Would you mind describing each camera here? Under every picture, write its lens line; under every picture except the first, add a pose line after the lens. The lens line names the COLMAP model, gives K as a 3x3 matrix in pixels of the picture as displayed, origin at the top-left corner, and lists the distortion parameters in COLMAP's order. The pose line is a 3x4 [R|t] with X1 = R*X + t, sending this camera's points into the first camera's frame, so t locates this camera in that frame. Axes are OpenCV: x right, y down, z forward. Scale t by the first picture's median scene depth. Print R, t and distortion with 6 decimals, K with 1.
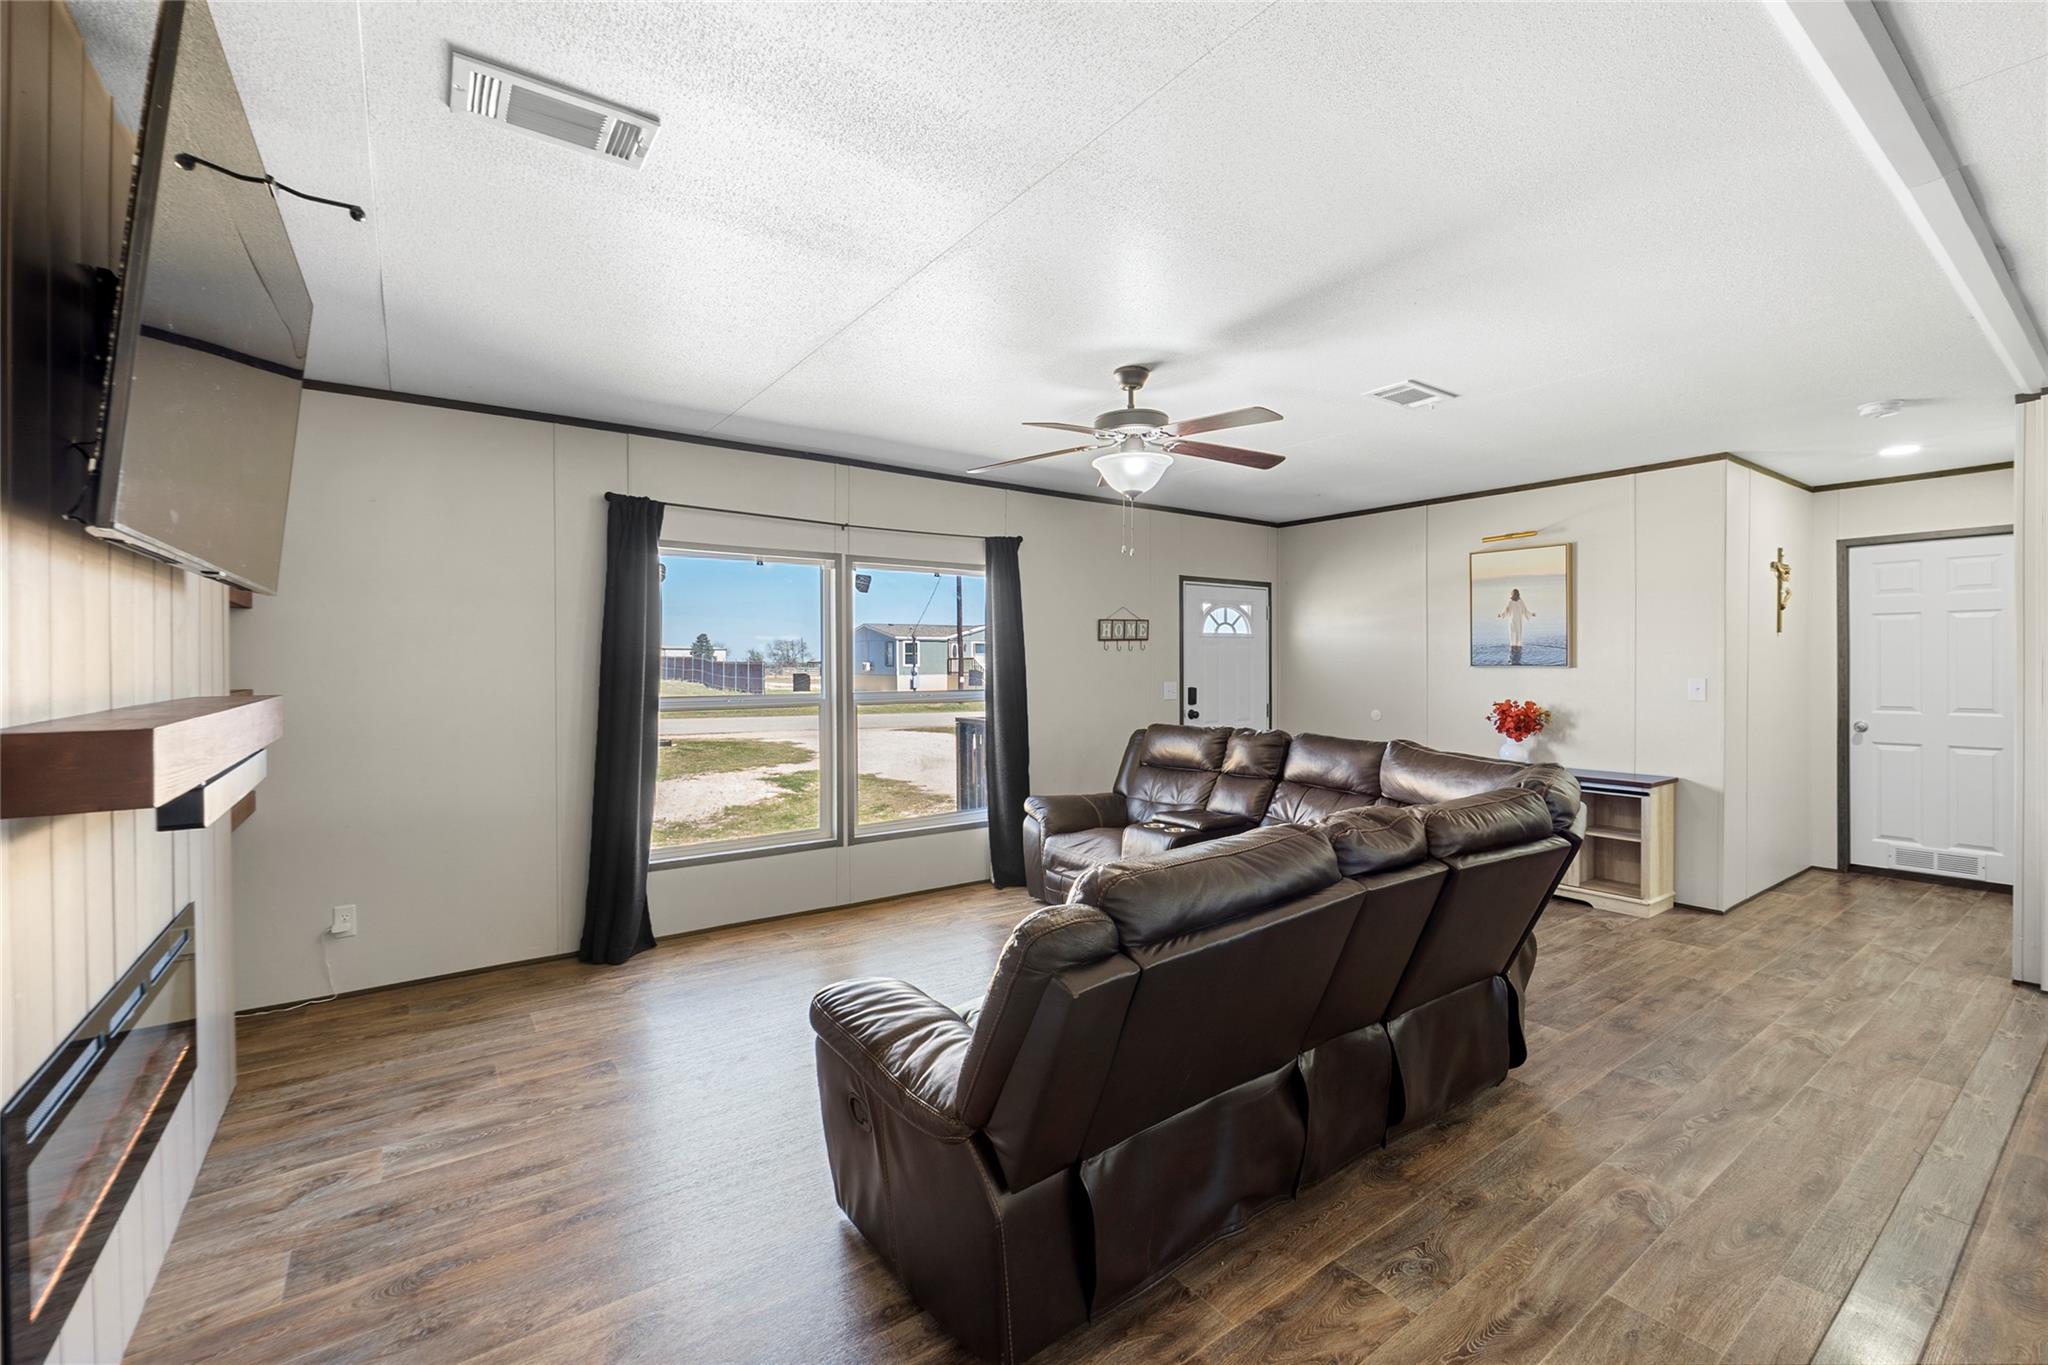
lens RADIAL K [[859.5, 0, 1035.3], [0, 859.5, 634.4], [0, 0, 1]] dist [-0.012935, 0.003020]
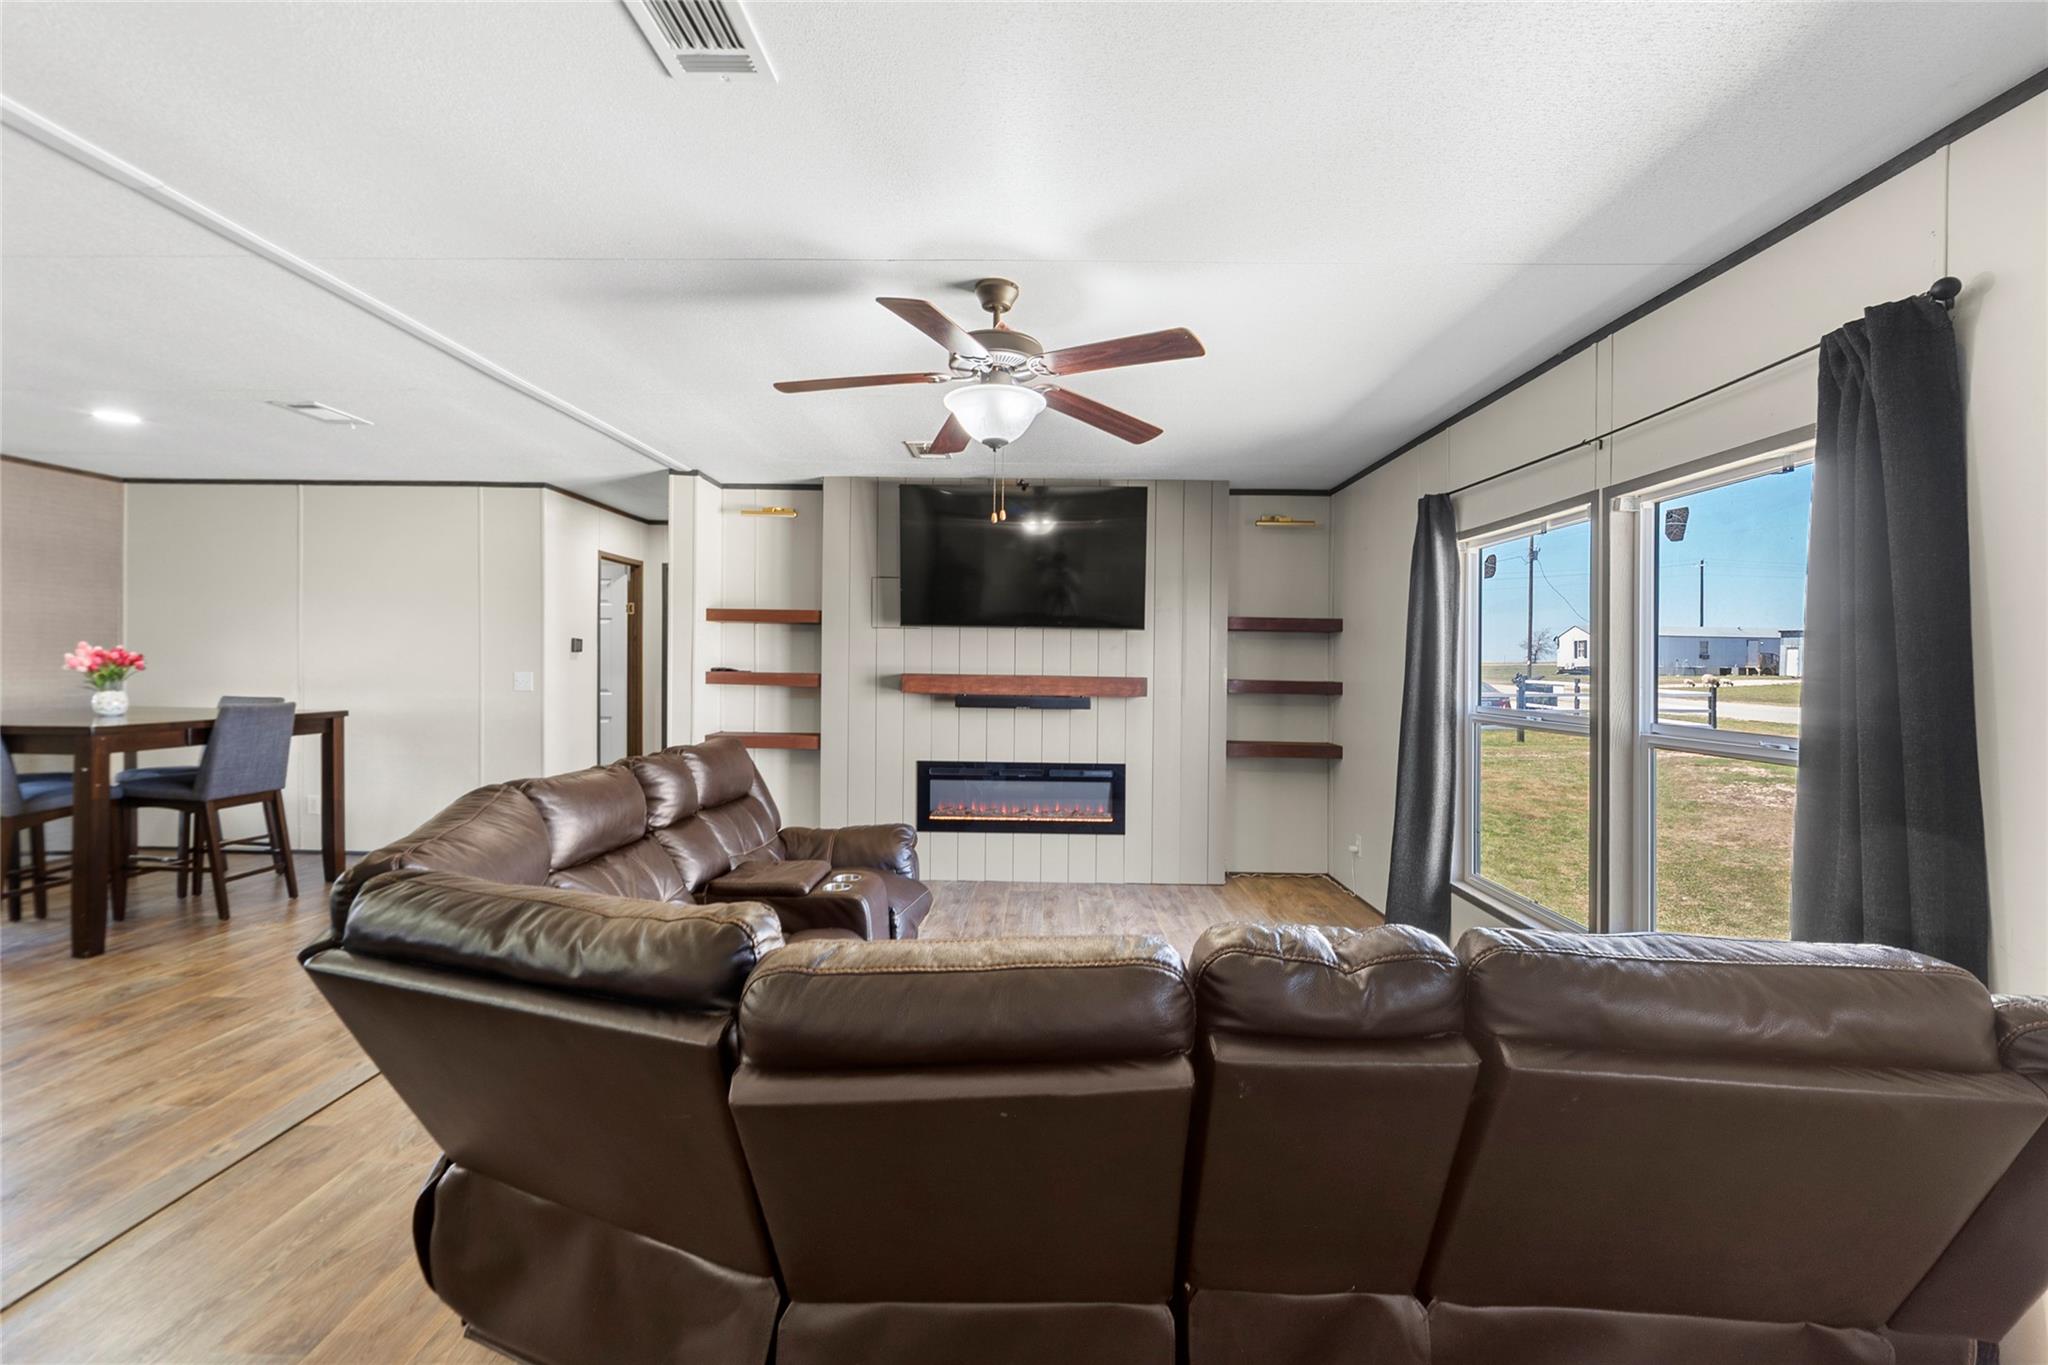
lens RADIAL K [[859.5, 0, 1019.5], [0, 859.5, 671.6], [0, 0, 1]] dist [-0.012935, 0.003020]
pose [[-0.605868, 0.007226, -0.795533, 0.443118], [0.016780, 0.999852, -0.003697, 0.025693], [0.795388, -0.015589, -0.605900, 0.917372]]
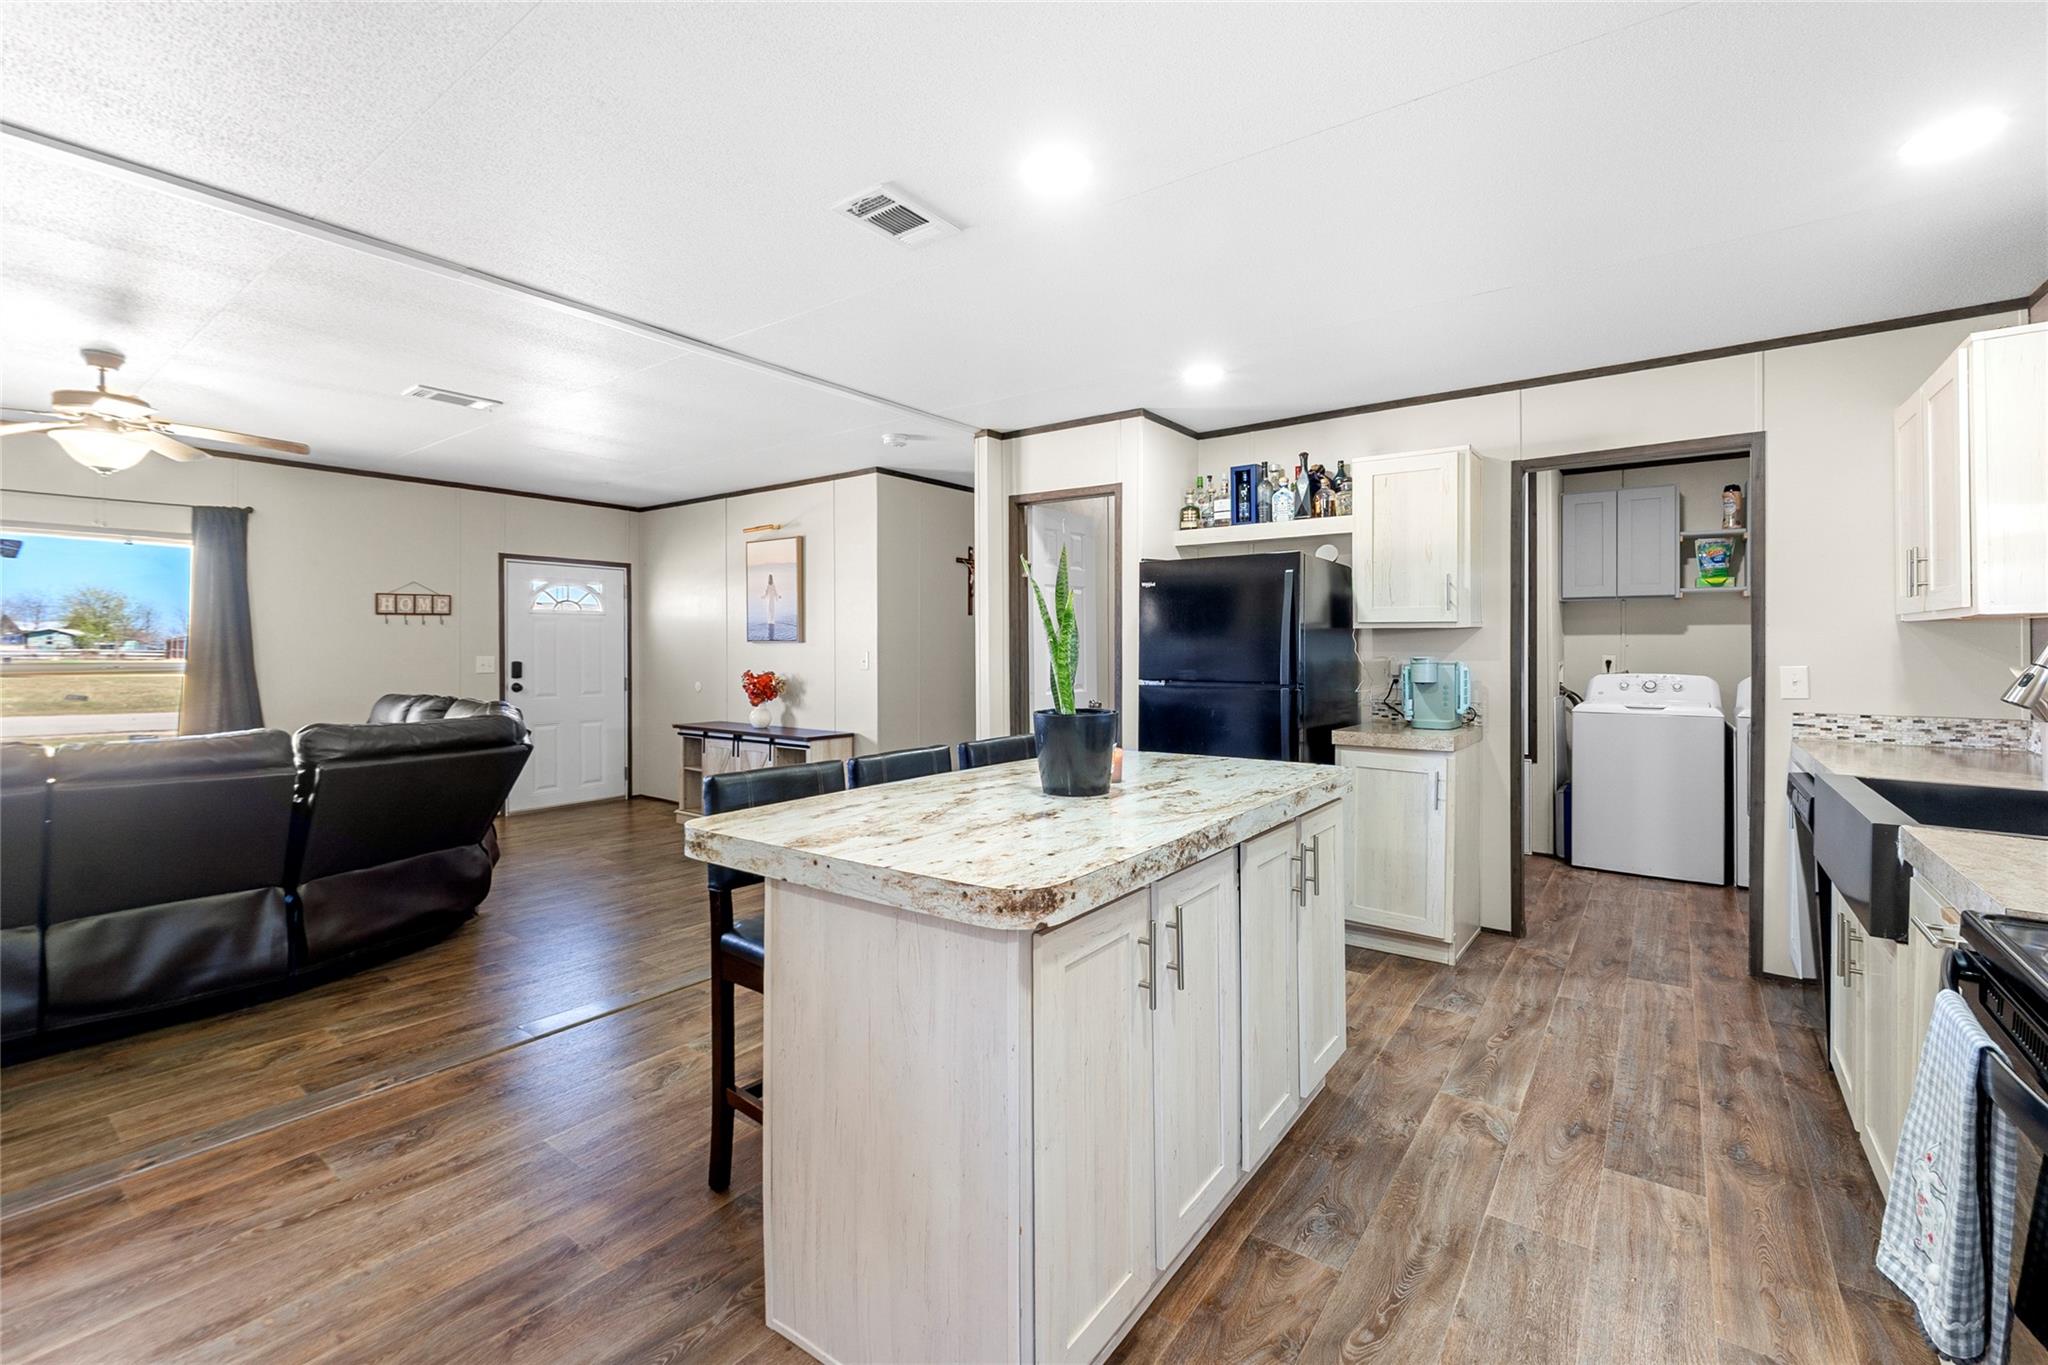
lens RADIAL K [[859.5, 0, 1022.9], [0, 859.5, 627.8], [0, 0, 1]] dist [-0.012935, 0.003020]
pose [[0.955969, 0.011539, 0.293241, 0.552563], [-0.014153, 0.999877, 0.006797, 0.006517], [-0.293126, -0.010648, 0.956015, -0.209409]]
